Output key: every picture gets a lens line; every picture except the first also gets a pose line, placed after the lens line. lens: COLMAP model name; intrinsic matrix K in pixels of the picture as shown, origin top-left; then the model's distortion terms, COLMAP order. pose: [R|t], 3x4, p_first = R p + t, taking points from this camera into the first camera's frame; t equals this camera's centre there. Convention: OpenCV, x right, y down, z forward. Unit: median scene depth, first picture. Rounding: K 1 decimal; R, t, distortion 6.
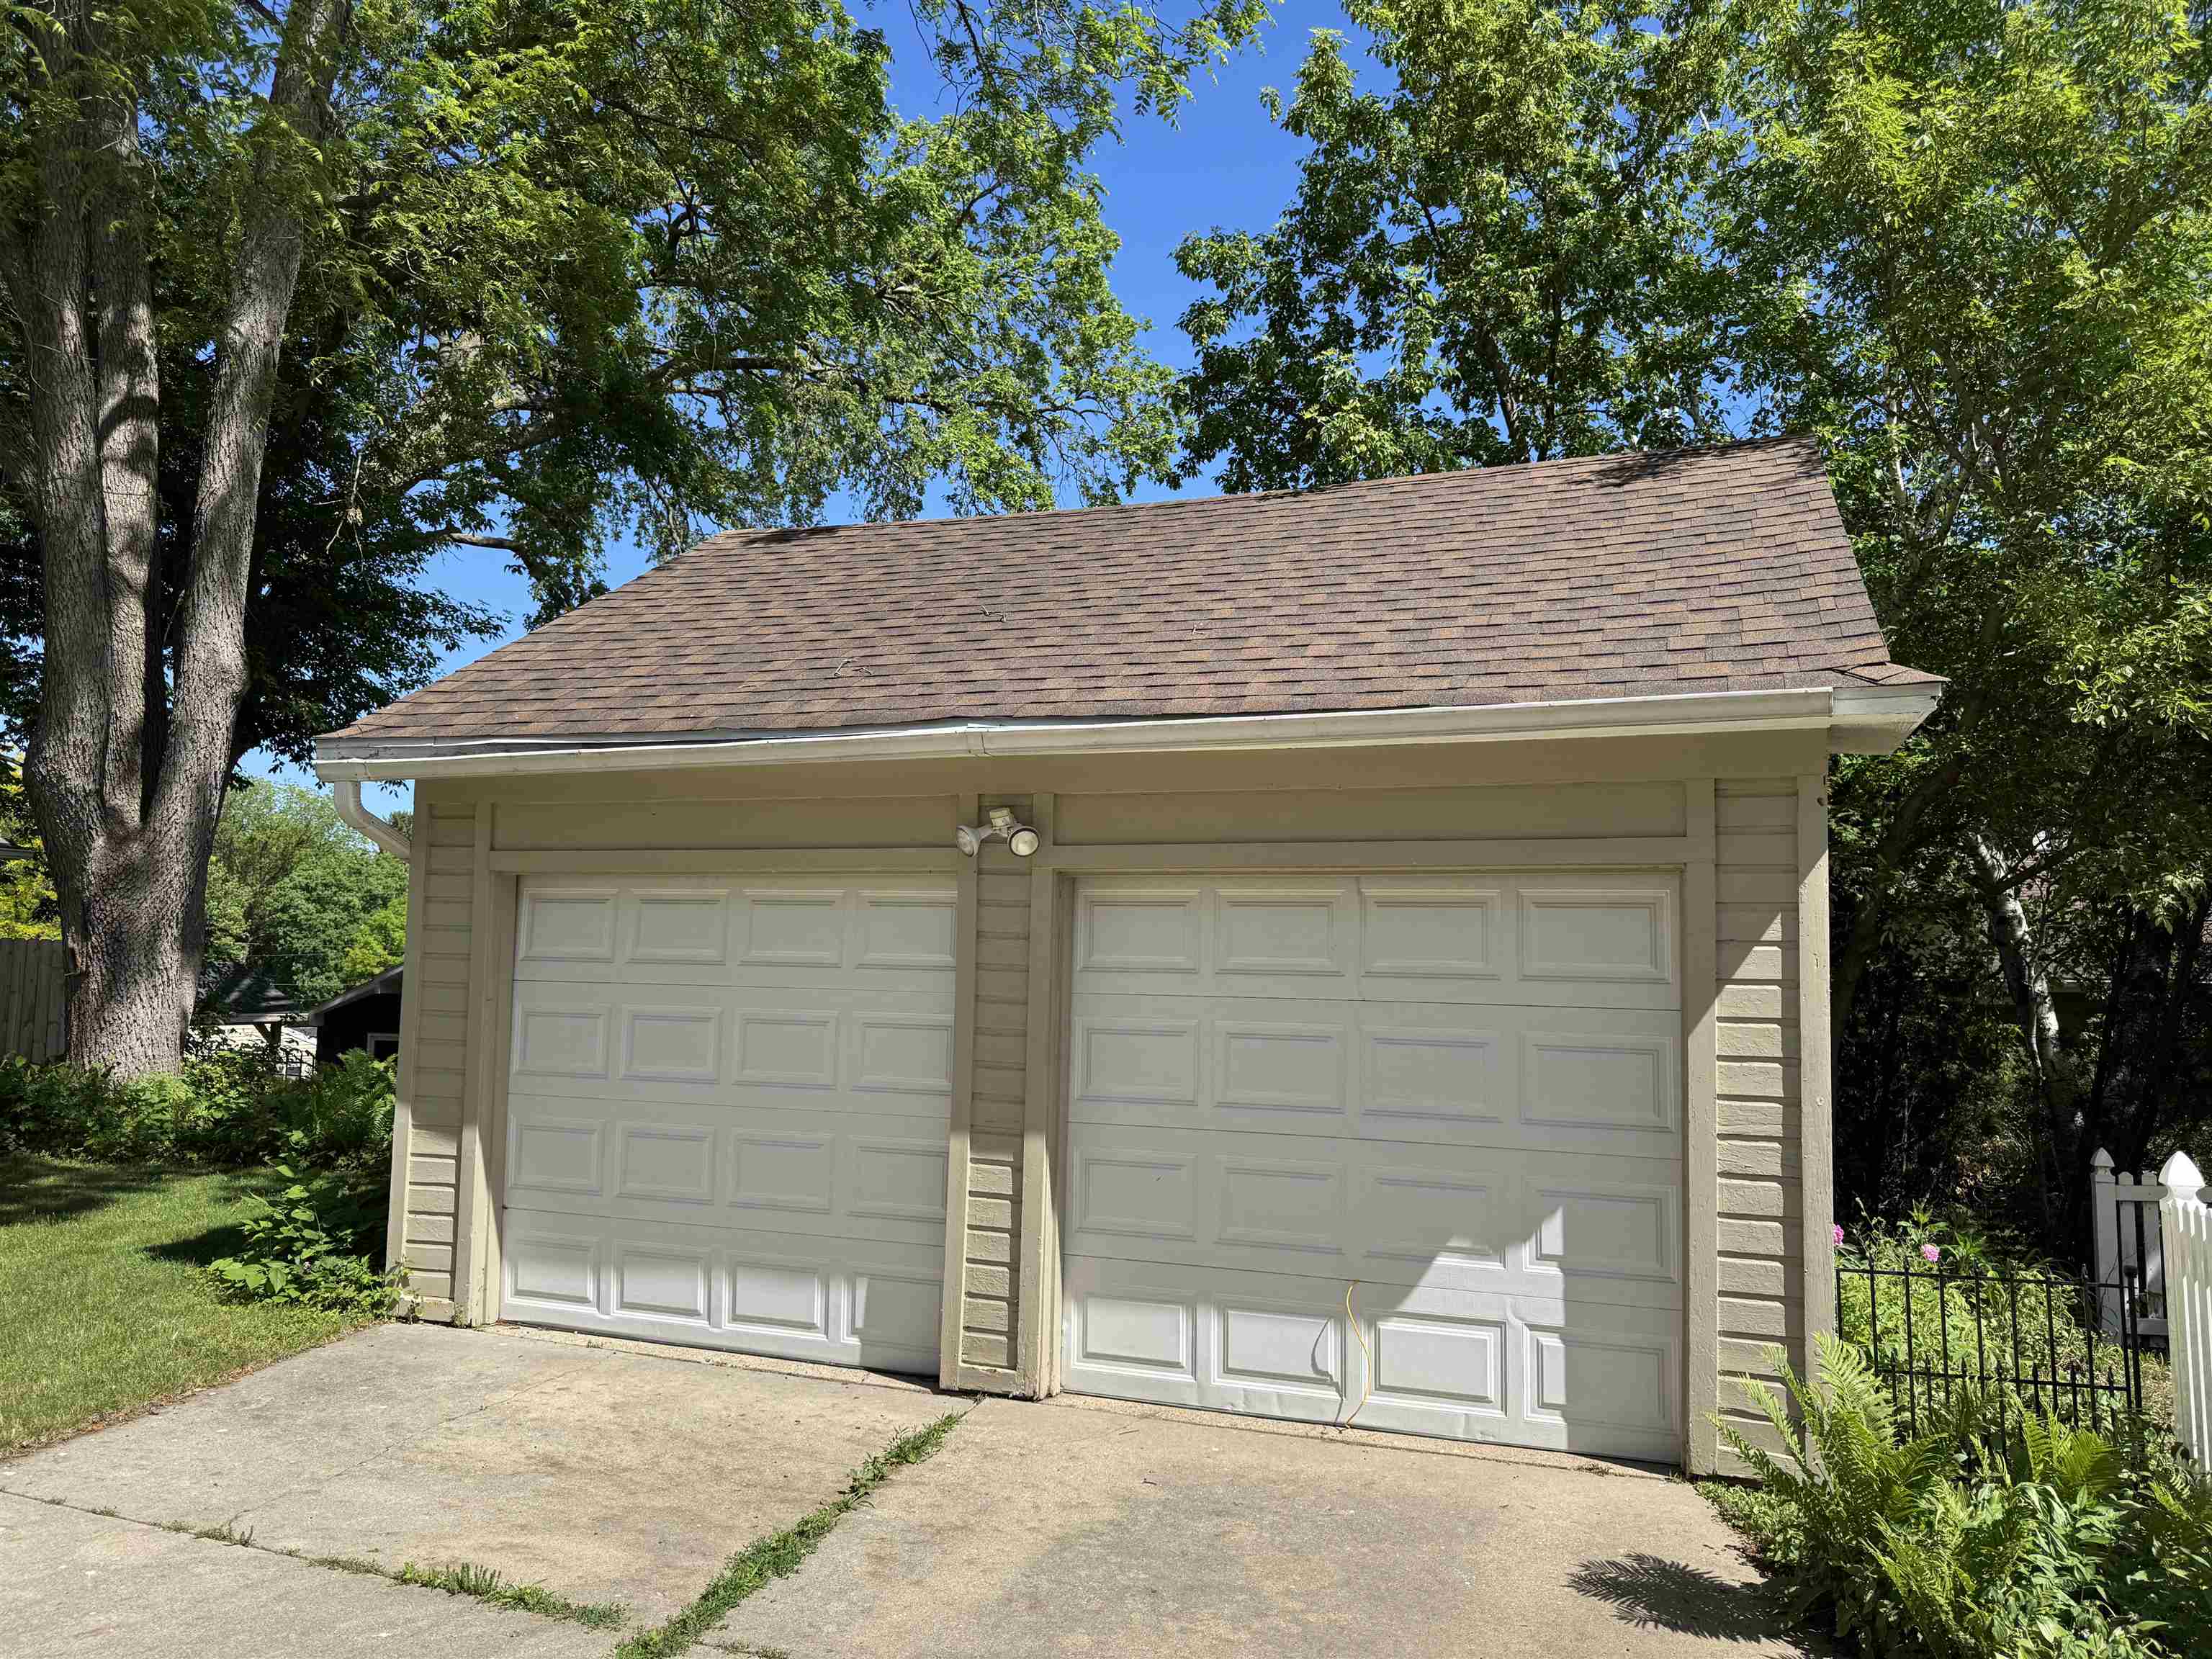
lens RADIAL K [[1558.4, 0, 1109.7], [0, 1558.4, 829.0], [0, 0, 1]] dist [0.061089, -0.064513]
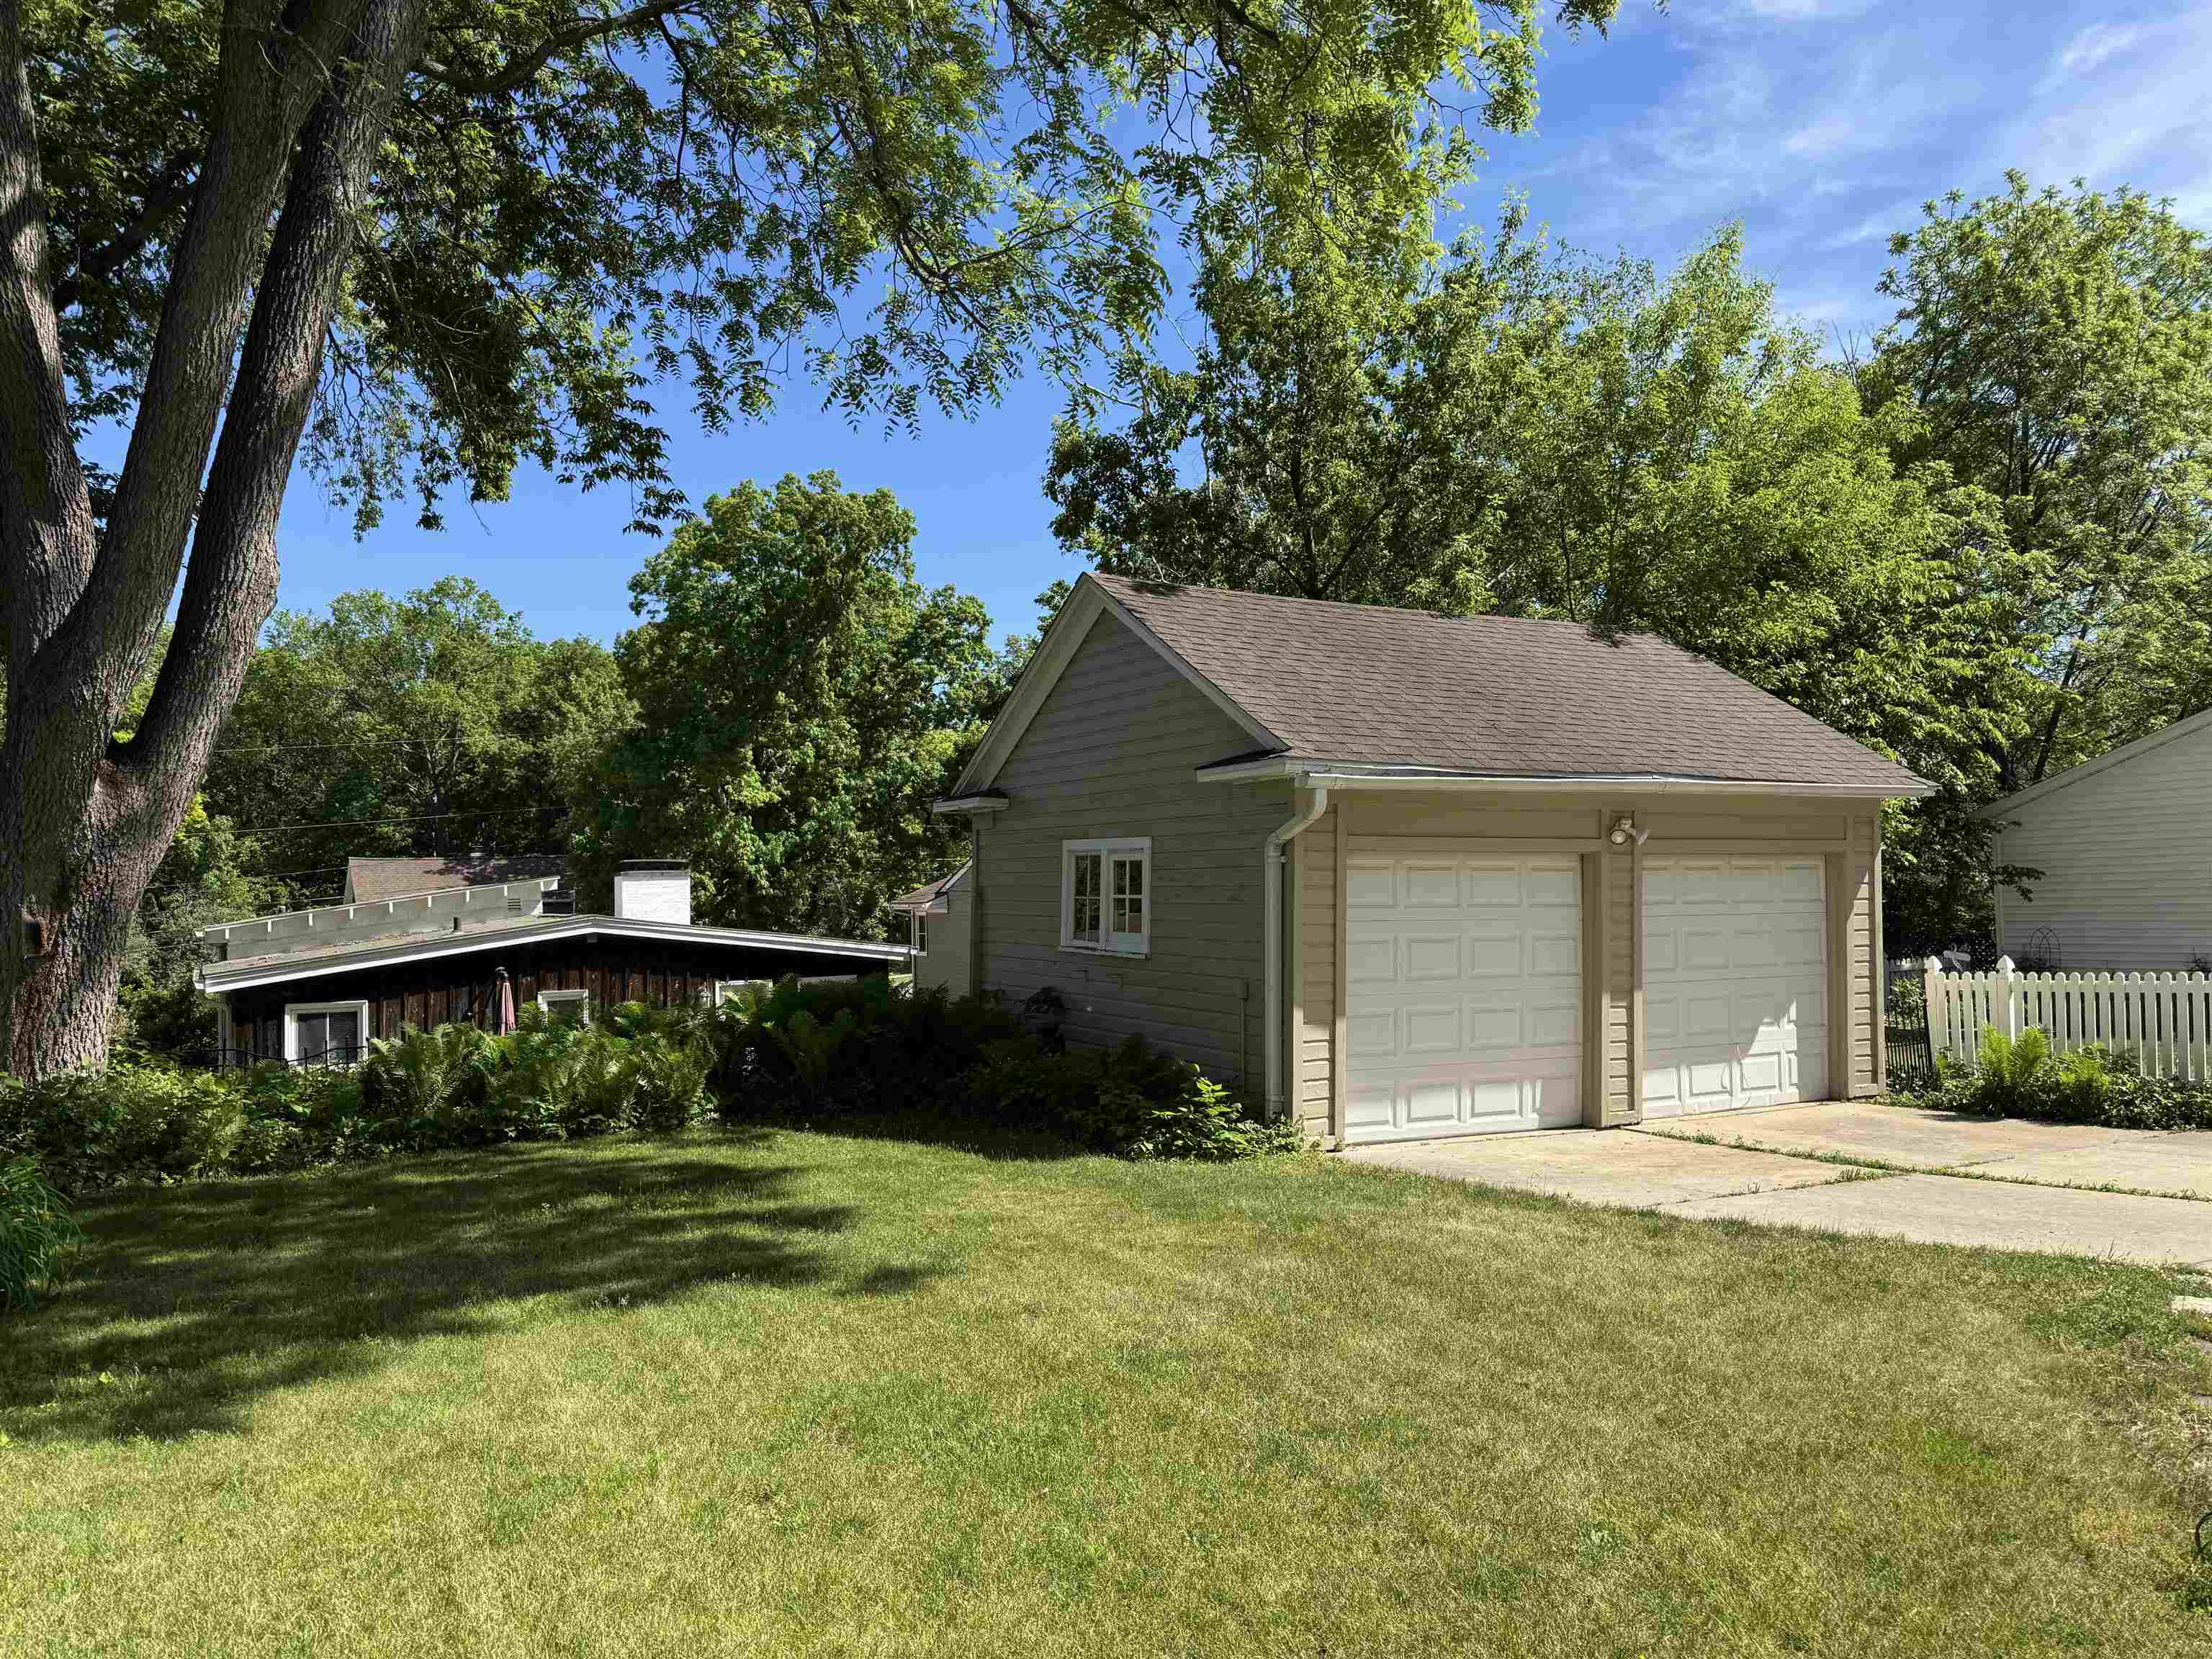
lens RADIAL K [[1558.4, 0, 1114.0], [0, 1558.4, 831.3], [0, 0, 1]] dist [0.061089, -0.064513]
pose [[0.663397, 0.005602, 0.748247, -1.933289], [-0.041671, 0.998697, 0.029469, -0.028985], [-0.747106, -0.050730, 0.662766, 0.212088]]
